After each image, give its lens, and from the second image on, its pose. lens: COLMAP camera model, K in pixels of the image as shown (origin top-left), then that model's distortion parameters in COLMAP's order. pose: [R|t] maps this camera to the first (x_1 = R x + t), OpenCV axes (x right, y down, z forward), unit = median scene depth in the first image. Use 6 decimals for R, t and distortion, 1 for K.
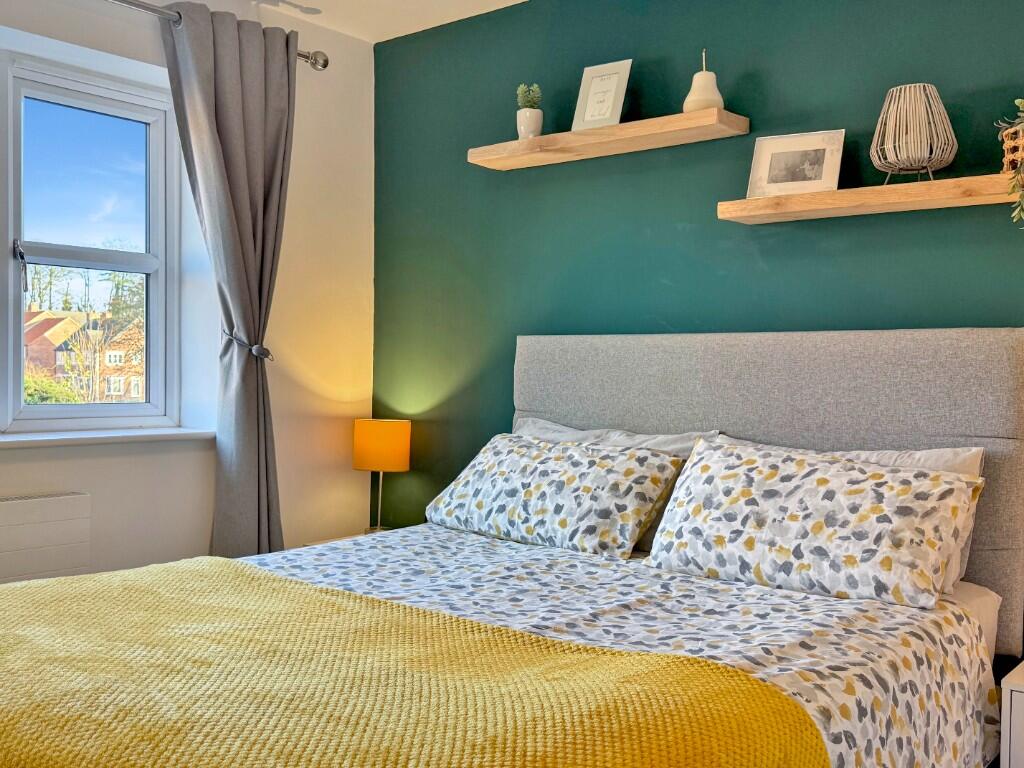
lens RADIAL K [[1009.9, 0, 512.0], [0, 1009.9, 384.0], [0, 0, 1]] dist [0.197527, -0.411993]
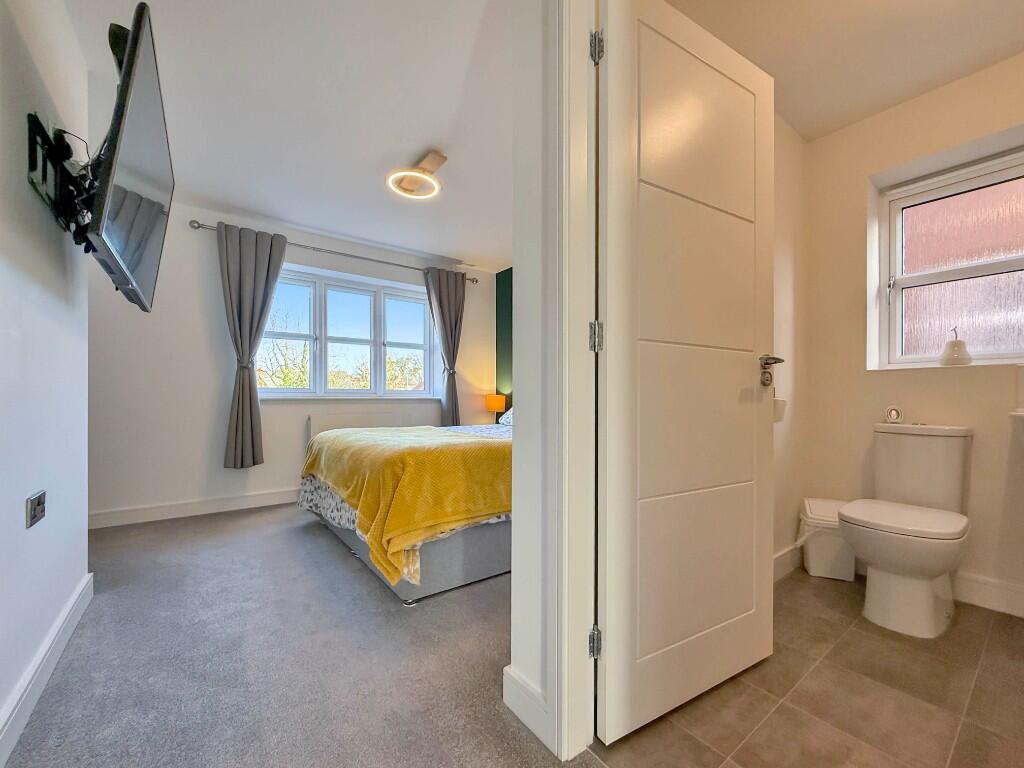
lens RADIAL K [[417.2, 0, 512.8], [0, 417.2, 398.0], [0, 0, 1]] dist [0.000245, -0.000127]
pose [[0.972360, -0.010777, -0.233237, 0.235751], [0.006470, 0.999794, -0.019223, 0.074996], [0.233396, 0.017183, 0.972230, -0.222294]]
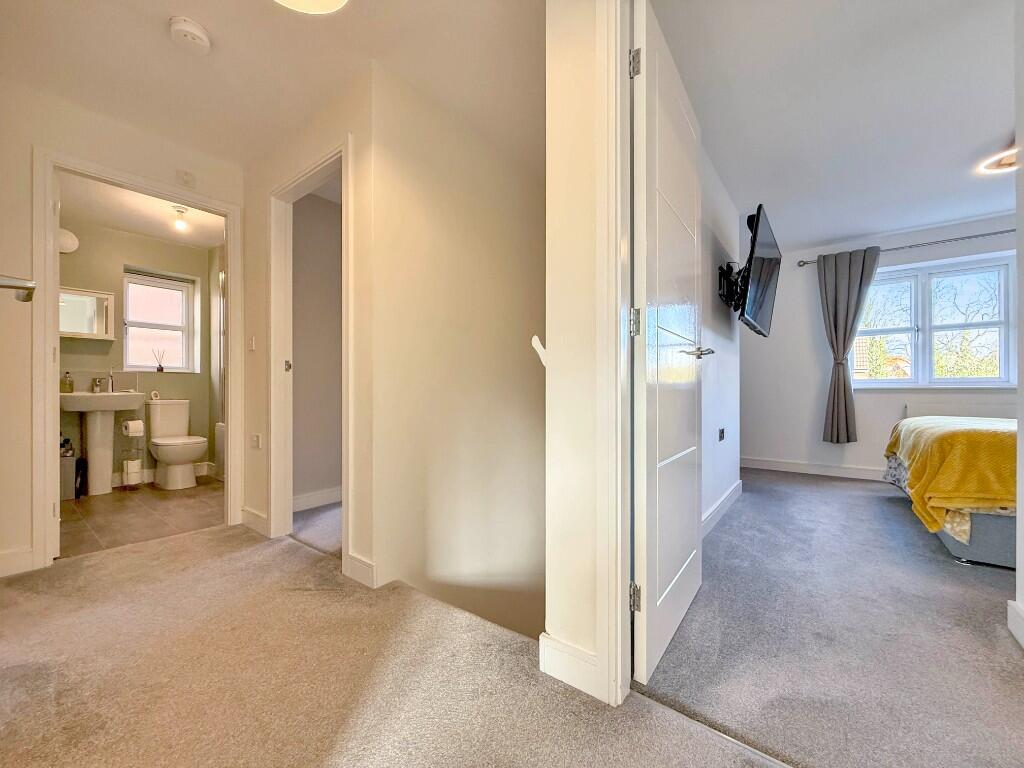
lens RADIAL K [[409.8, 0, 509.4], [0, 409.8, 390.5], [0, 0, 1]] dist [0.000121, -0.000016]
pose [[0.029110, -0.011614, -0.999509, 0.574794], [-0.015739, 0.999803, -0.012076, 0.090135], [0.999452, 0.016083, 0.028922, -0.425590]]
